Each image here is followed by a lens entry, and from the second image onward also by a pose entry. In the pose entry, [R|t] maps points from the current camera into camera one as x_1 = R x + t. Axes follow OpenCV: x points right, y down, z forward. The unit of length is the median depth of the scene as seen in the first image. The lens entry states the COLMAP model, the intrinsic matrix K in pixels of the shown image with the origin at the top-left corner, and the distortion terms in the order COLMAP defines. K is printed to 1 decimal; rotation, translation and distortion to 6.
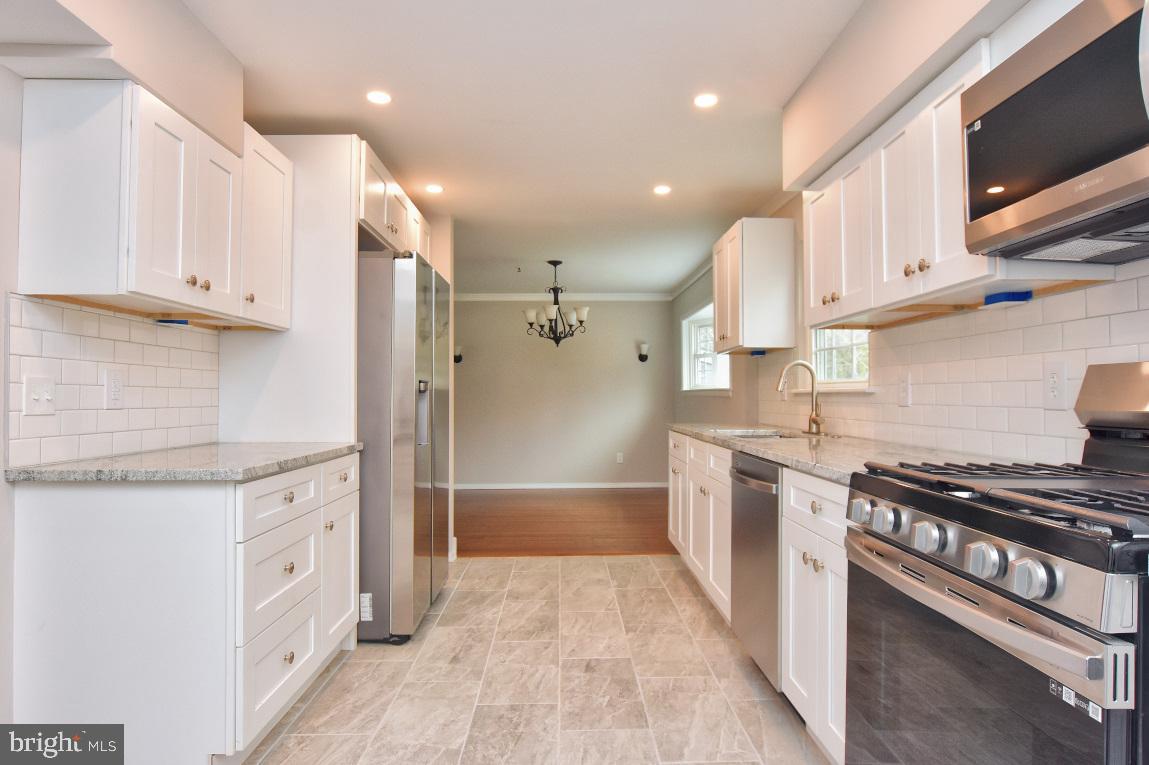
lens RADIAL K [[648.0, 0, 588.8], [0, 648.0, 386.7], [0, 0, 1]] dist [-0.018411, 0.000796]
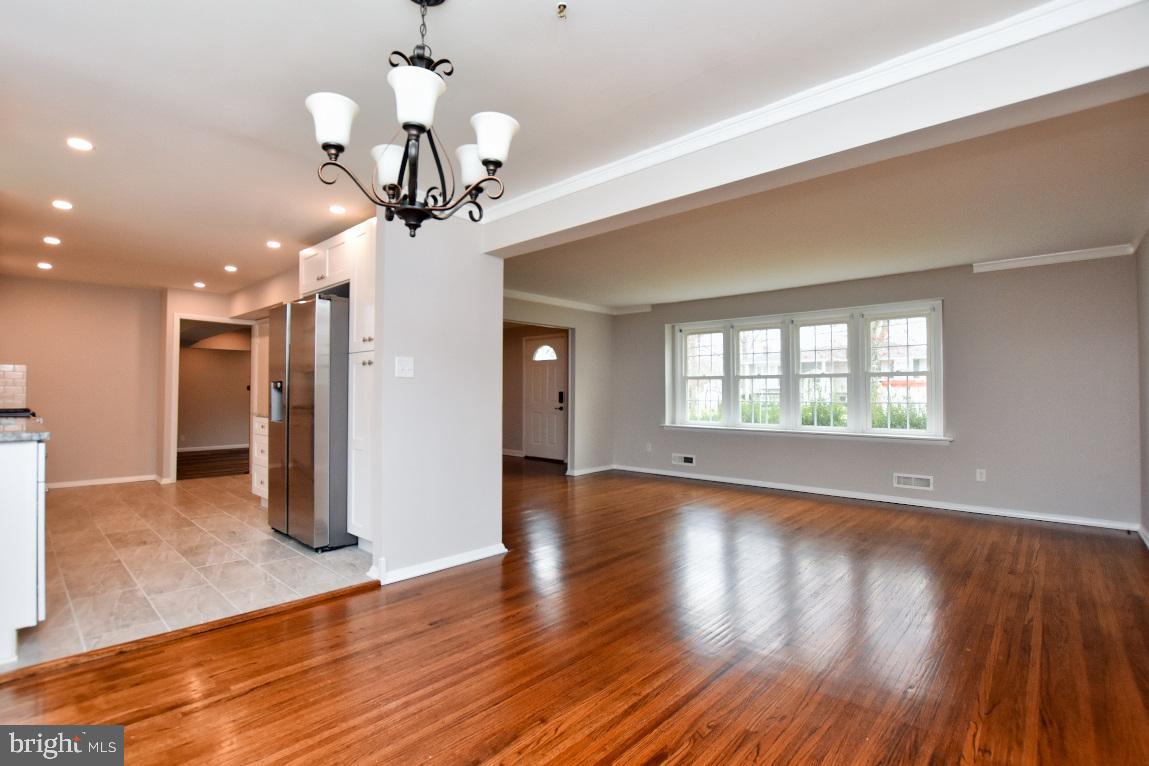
lens RADIAL K [[556.0, 0, 568.0], [0, 556.0, 386.7], [0, 0, 1]] dist [-0.028472, 0.000553]
pose [[-0.719080, -0.006931, -0.694893, 0.192518], [0.008919, 0.999776, -0.019201, 0.038124], [0.694870, -0.020005, -0.718857, 2.691810]]
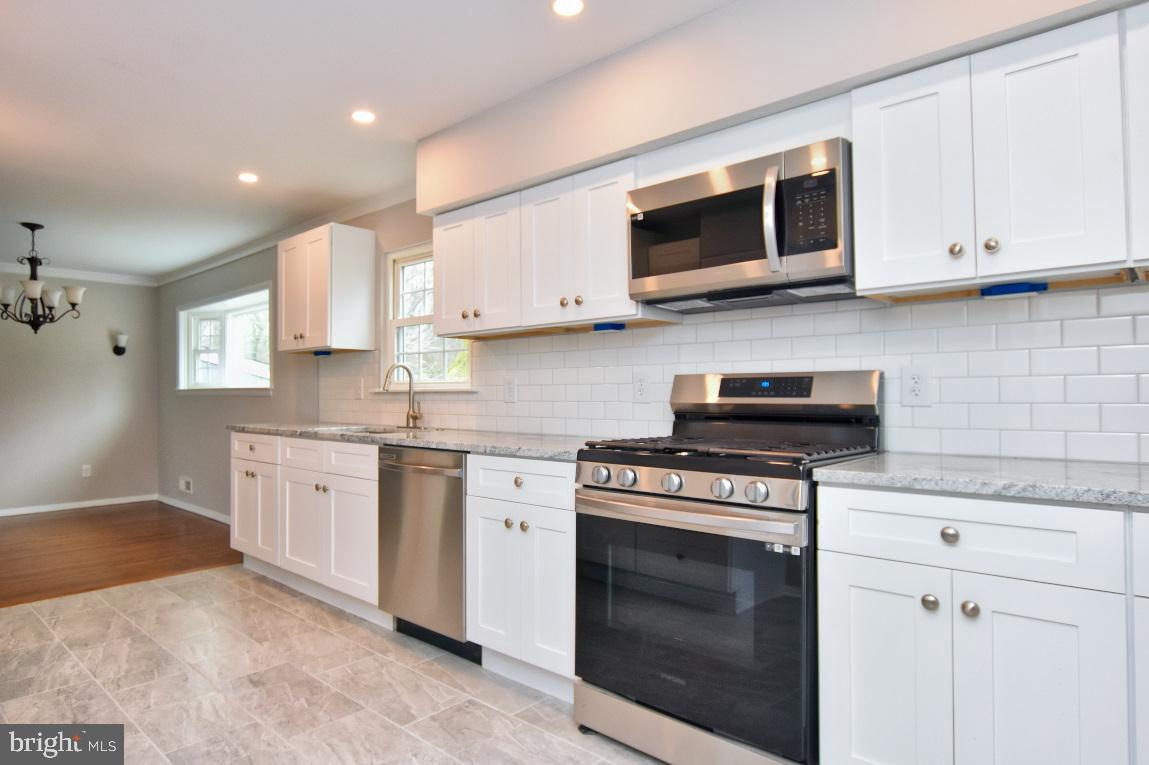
lens RADIAL K [[662.2, 0, 528.0], [0, 662.2, 384.4], [0, 0, 1]] dist [-0.014393, 0.001321]
pose [[0.722490, 0.006500, 0.691351, -0.352259], [-0.005440, 0.999978, -0.003717, -0.000409], [-0.691360, -0.001075, 0.722510, 0.024157]]
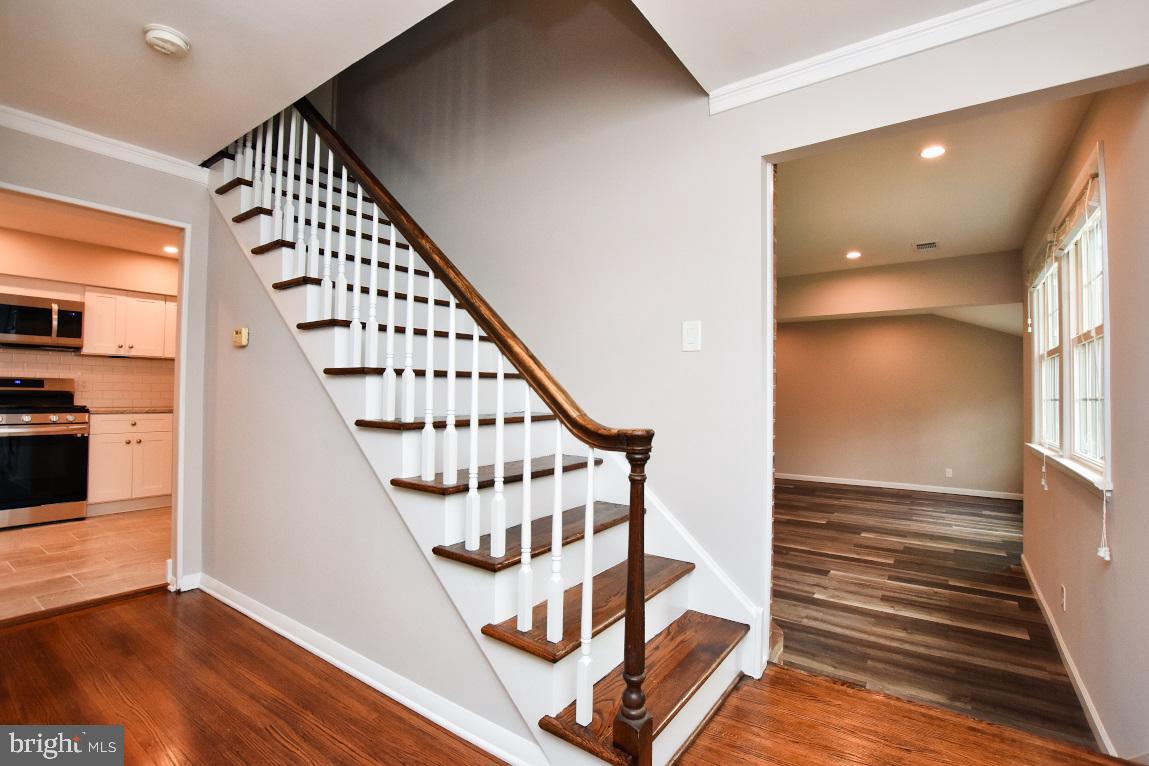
lens RADIAL K [[508.8, 0, 580.4], [0, 508.8, 380.5], [0, 0, 1]] dist [-0.027108, 0.000227]
pose [[-0.796299, 0.007611, 0.604855, -1.767467], [-0.018207, 0.999166, -0.036541, 0.012965], [-0.604629, -0.040110, -0.795497, 0.559565]]
